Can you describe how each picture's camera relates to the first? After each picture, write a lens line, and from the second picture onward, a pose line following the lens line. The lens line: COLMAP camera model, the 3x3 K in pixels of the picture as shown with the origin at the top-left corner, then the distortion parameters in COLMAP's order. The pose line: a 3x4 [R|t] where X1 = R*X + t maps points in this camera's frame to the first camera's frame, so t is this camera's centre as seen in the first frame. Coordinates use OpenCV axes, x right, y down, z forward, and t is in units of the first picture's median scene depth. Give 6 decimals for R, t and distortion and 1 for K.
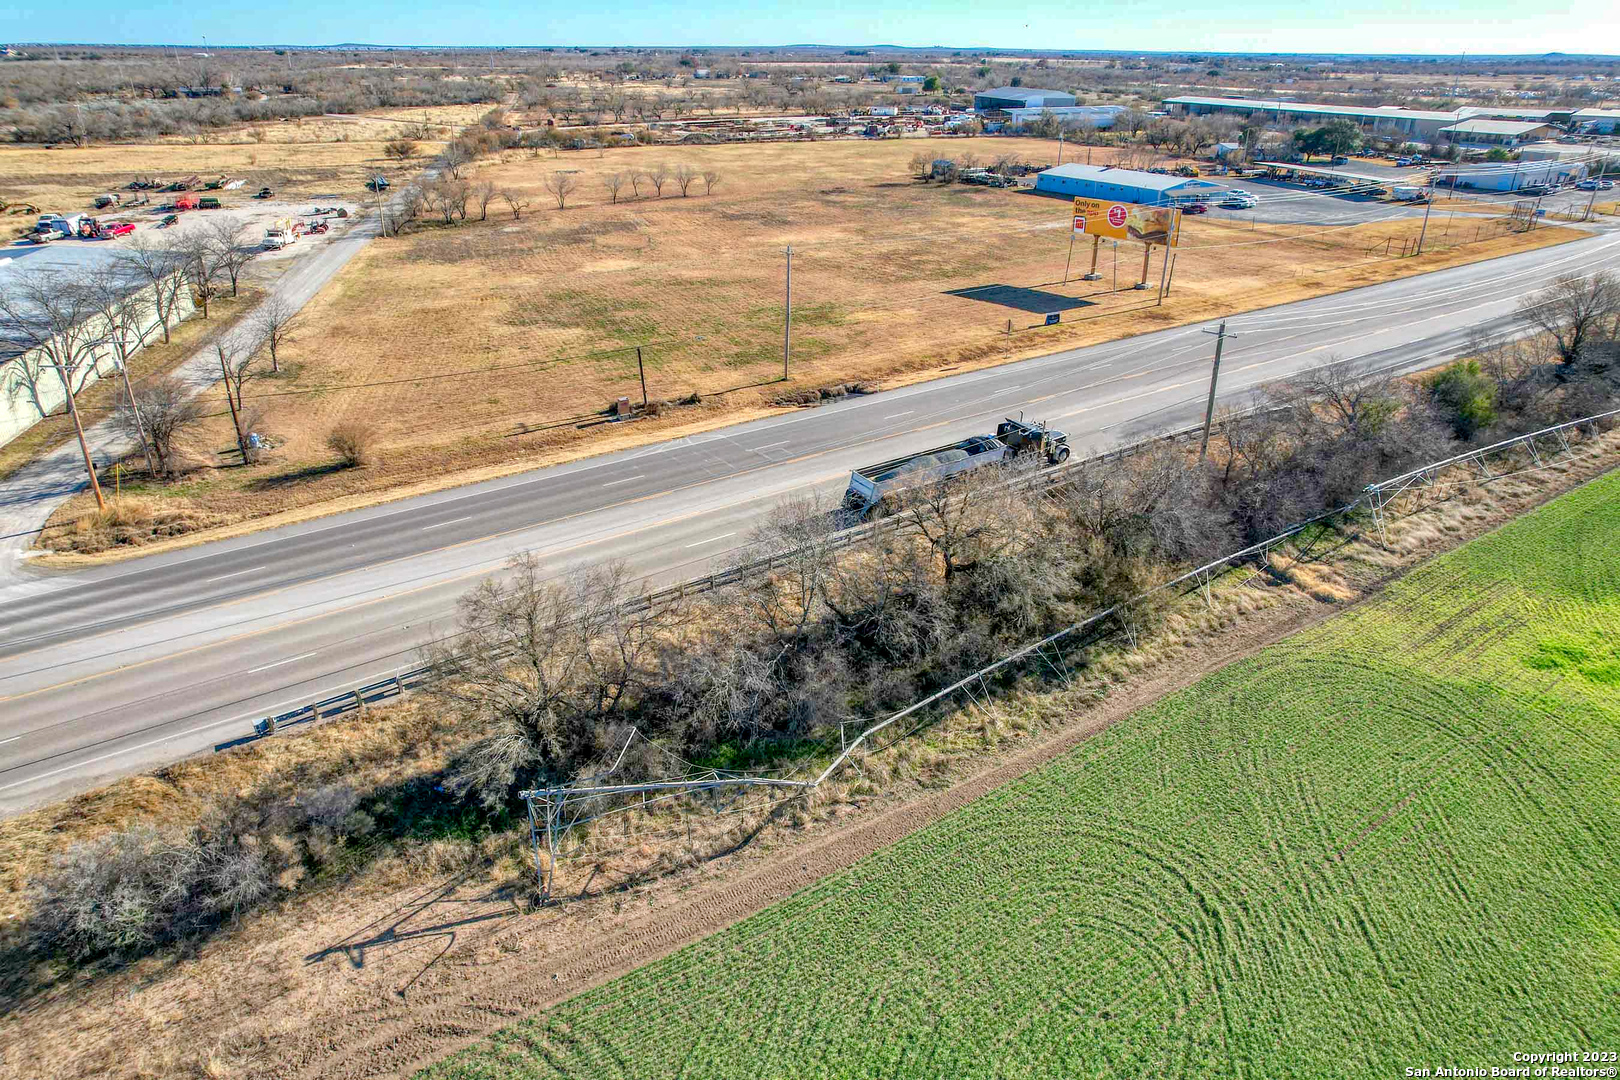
lens RADIAL K [[1042.6, 0, 810.0], [0, 1042.6, 540.0], [0, 0, 1]] dist [-0.077069, 0.069338]
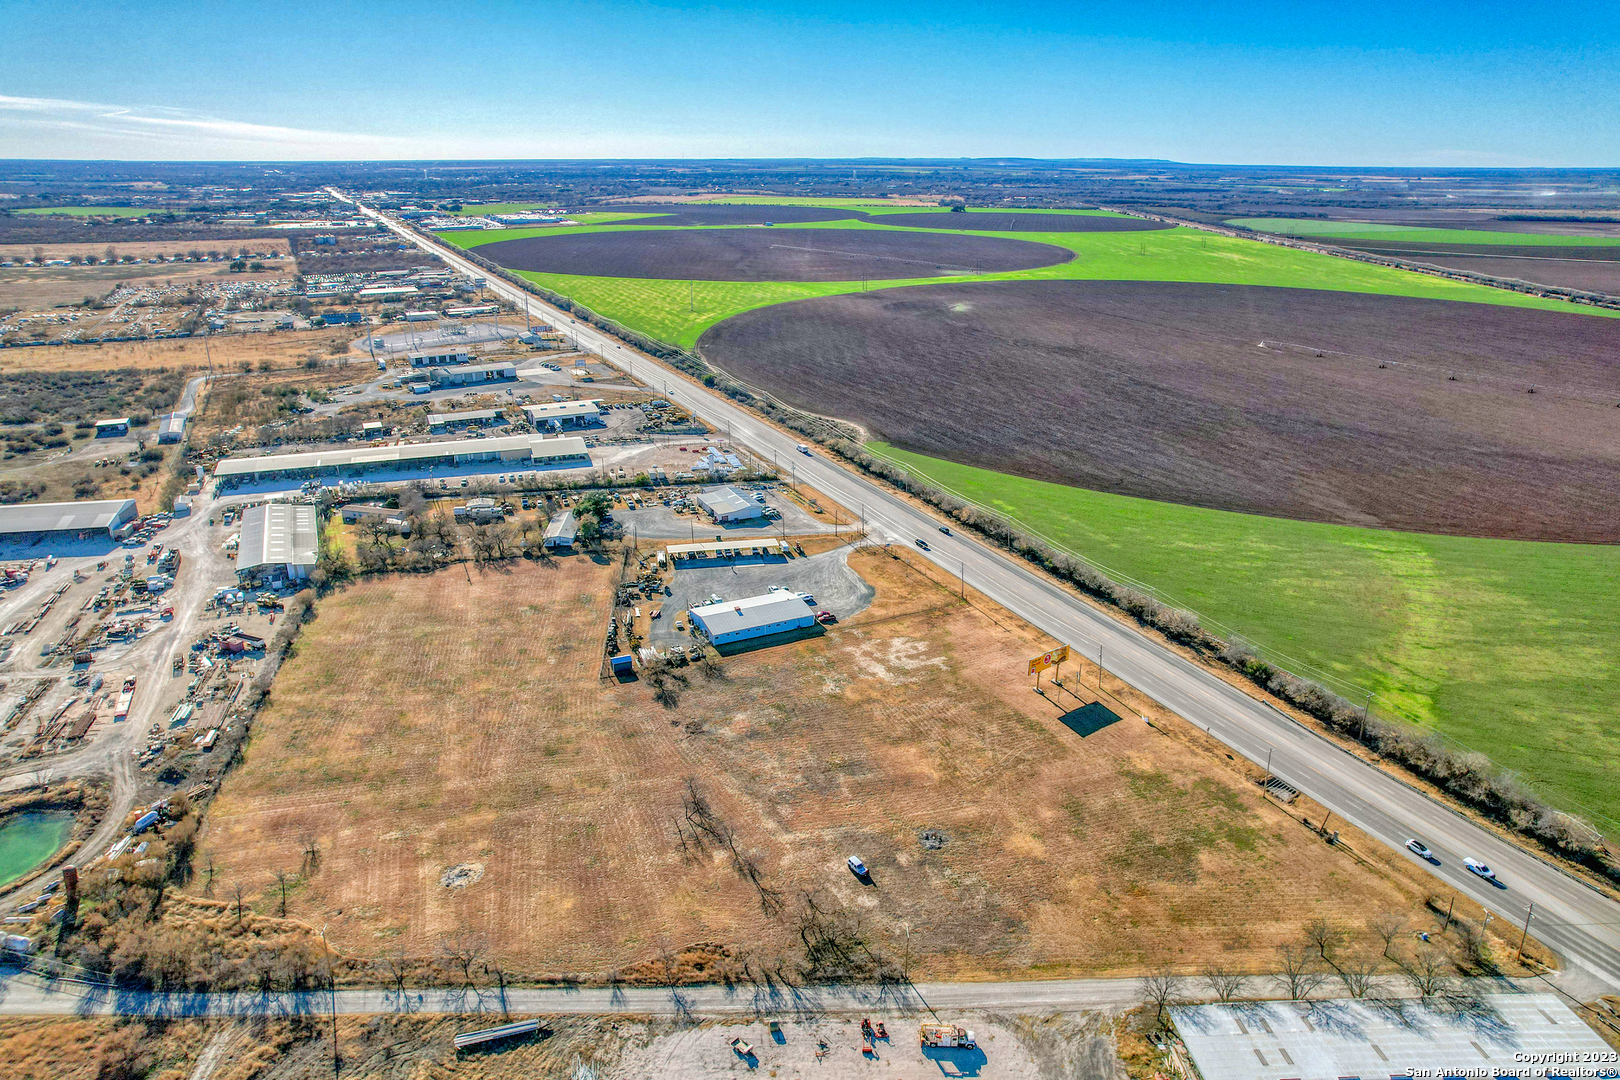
lens RADIAL K [[1042.6, 0, 810.0], [0, 1042.6, 540.0], [0, 0, 1]] dist [-0.077069, 0.069338]
pose [[0.154926, -0.354424, 0.922162, -2.433903], [0.424802, 0.866631, 0.261713, -1.957825], [-0.891931, 0.351190, 0.284824, 1.214254]]
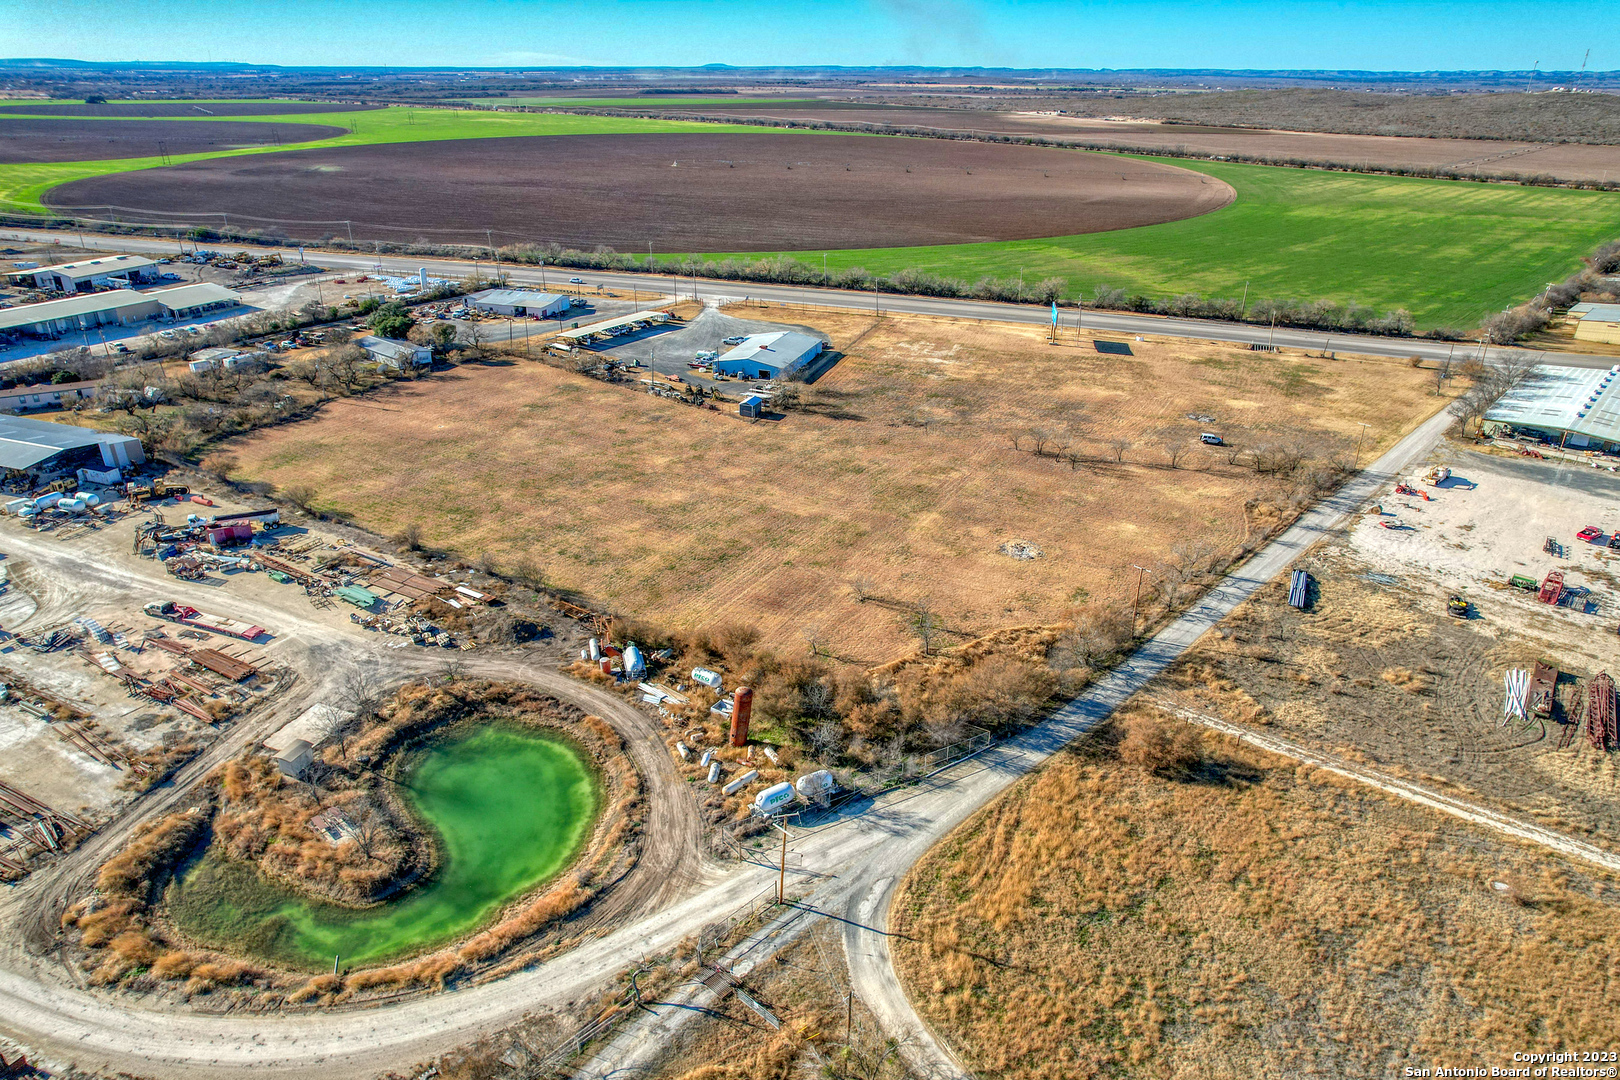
lens RADIAL K [[1042.6, 0, 810.0], [0, 1042.6, 540.0], [0, 0, 1]] dist [-0.077069, 0.069338]
pose [[-0.588952, -0.352267, 0.727354, -1.905733], [0.336742, 0.711187, 0.617104, -2.442336], [-0.734670, 0.608375, -0.300232, 3.775780]]
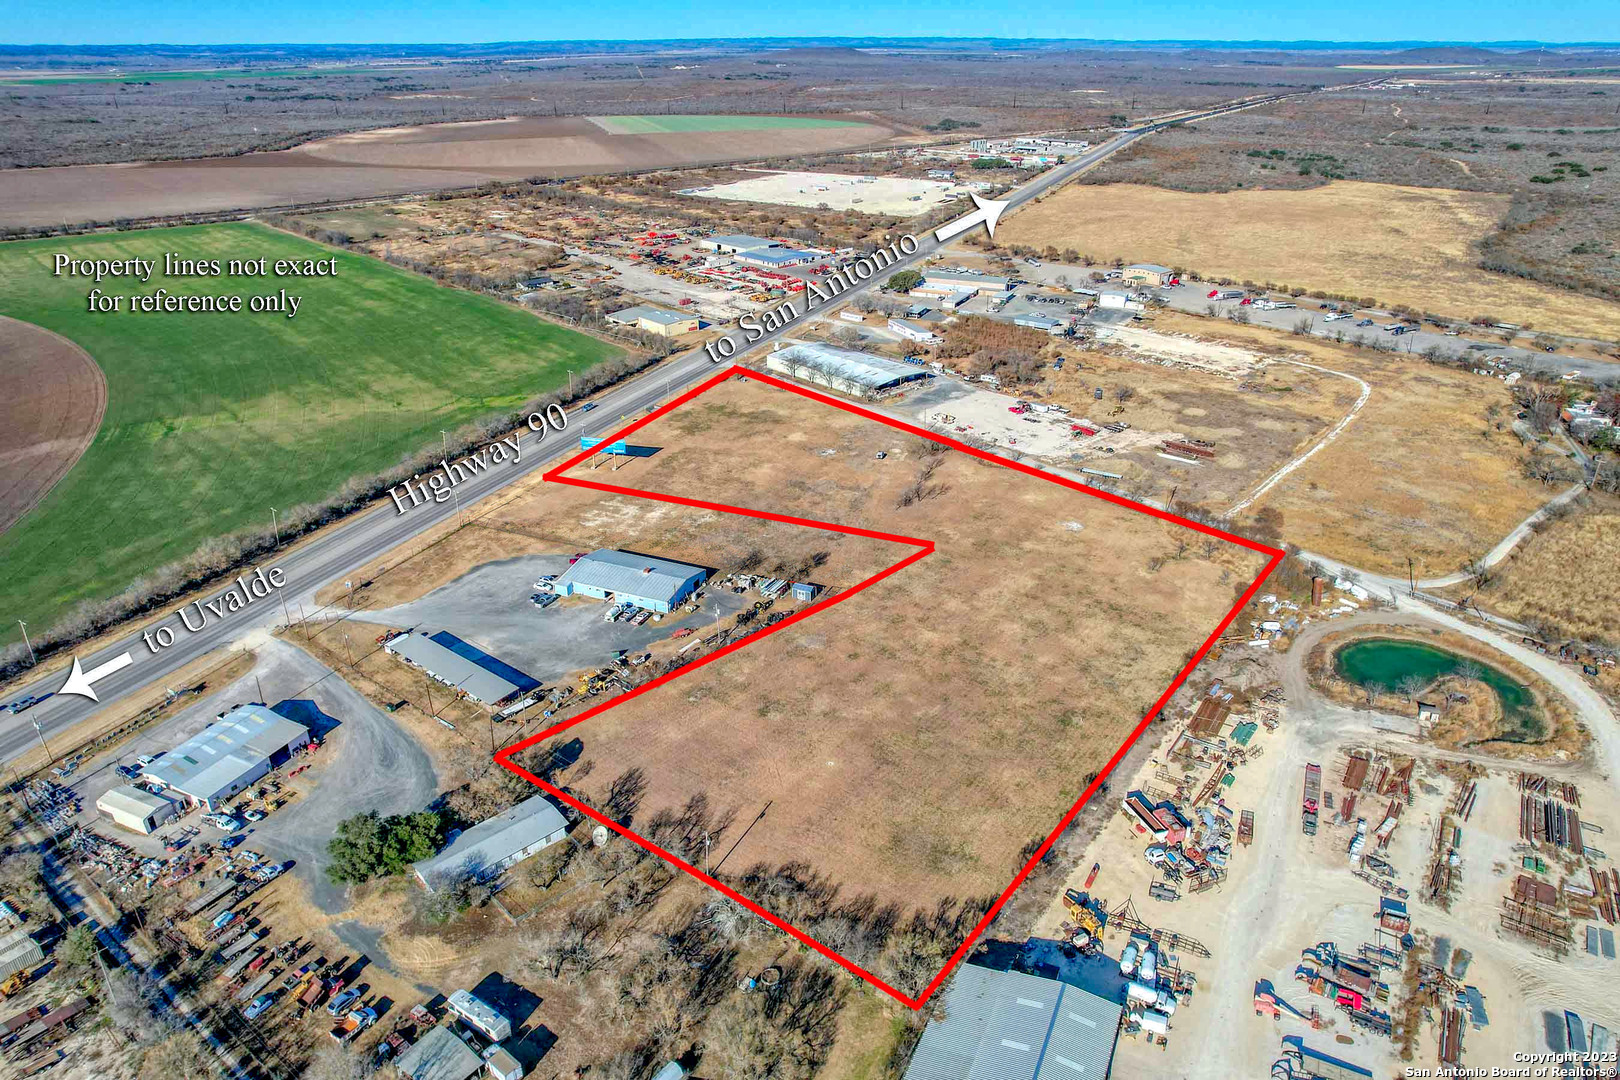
lens RADIAL K [[1076.2, 0, 810.0], [0, 1076.2, 540.0], [0, 0, 1]] dist [-0.030306, 0.000094]
pose [[-0.856364, 0.217315, -0.468417, 1.833505], [-0.225223, 0.659103, 0.717536, -3.426602], [0.464666, 0.719971, -0.515488, 4.380963]]
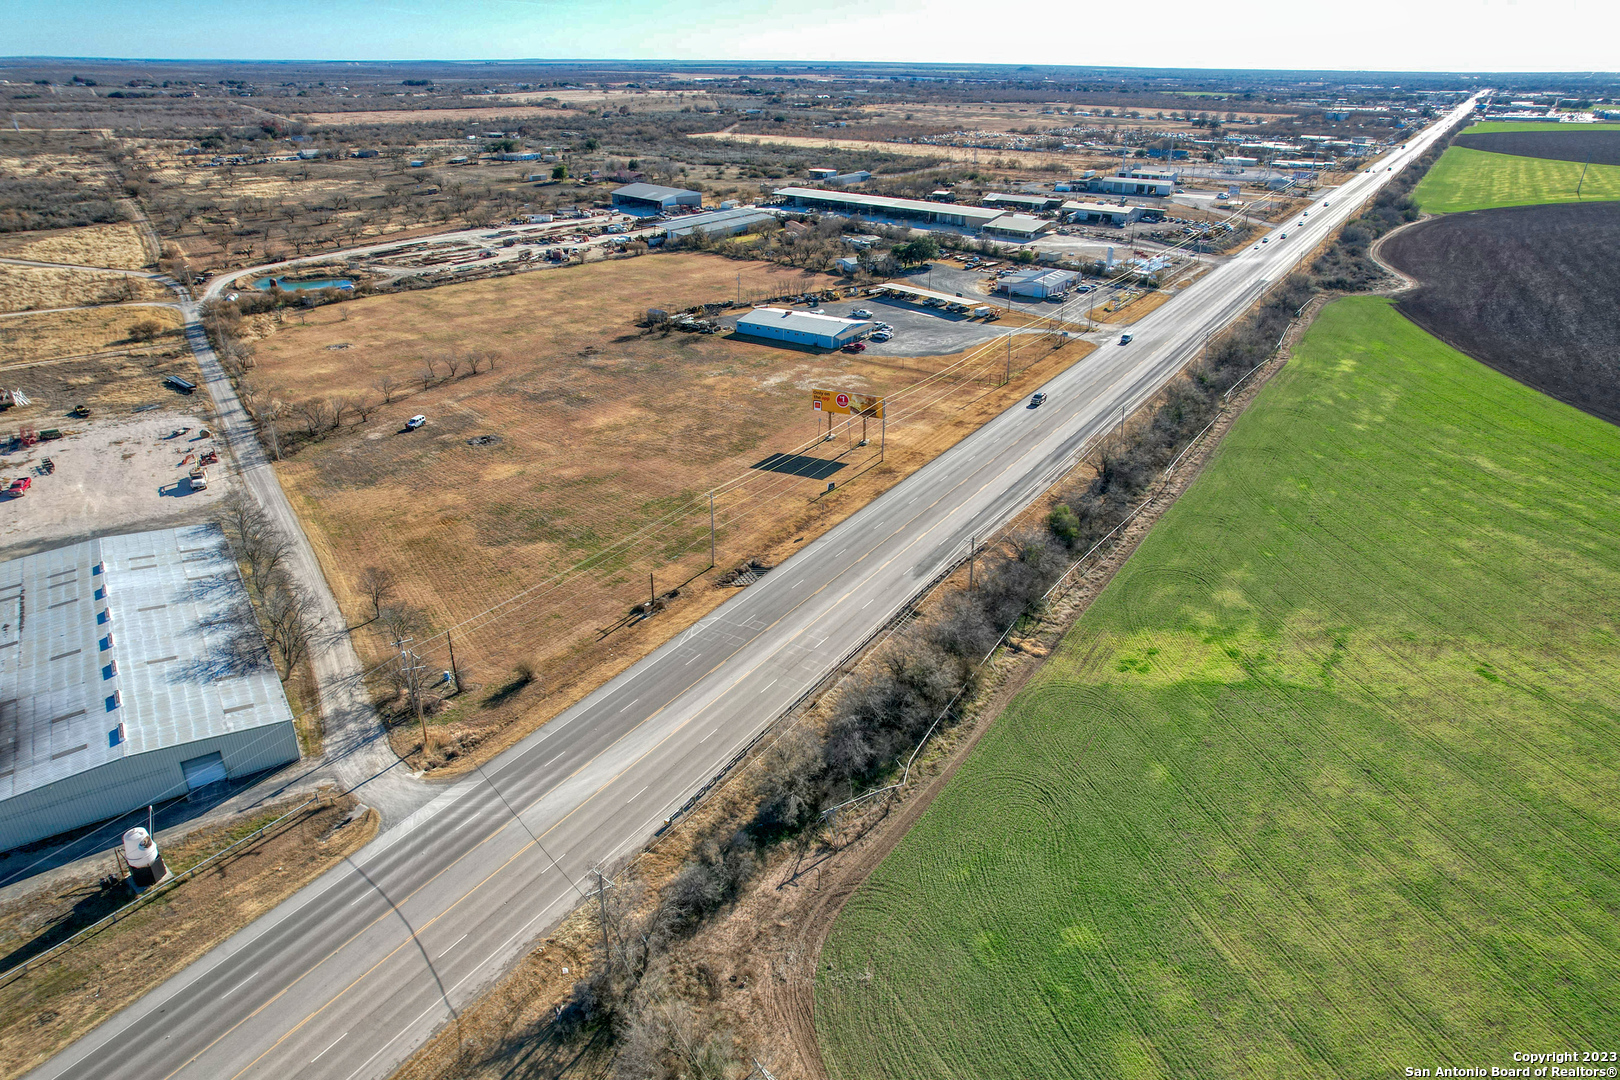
lens RADIAL K [[1042.6, 0, 810.0], [0, 1042.6, 540.0], [0, 0, 1]] dist [-0.077069, 0.069338]
pose [[0.923485, -0.163042, 0.347264, -0.522719], [0.165061, 0.985992, 0.023978, -0.242970], [-0.346309, 0.035176, 0.937461, -0.715957]]
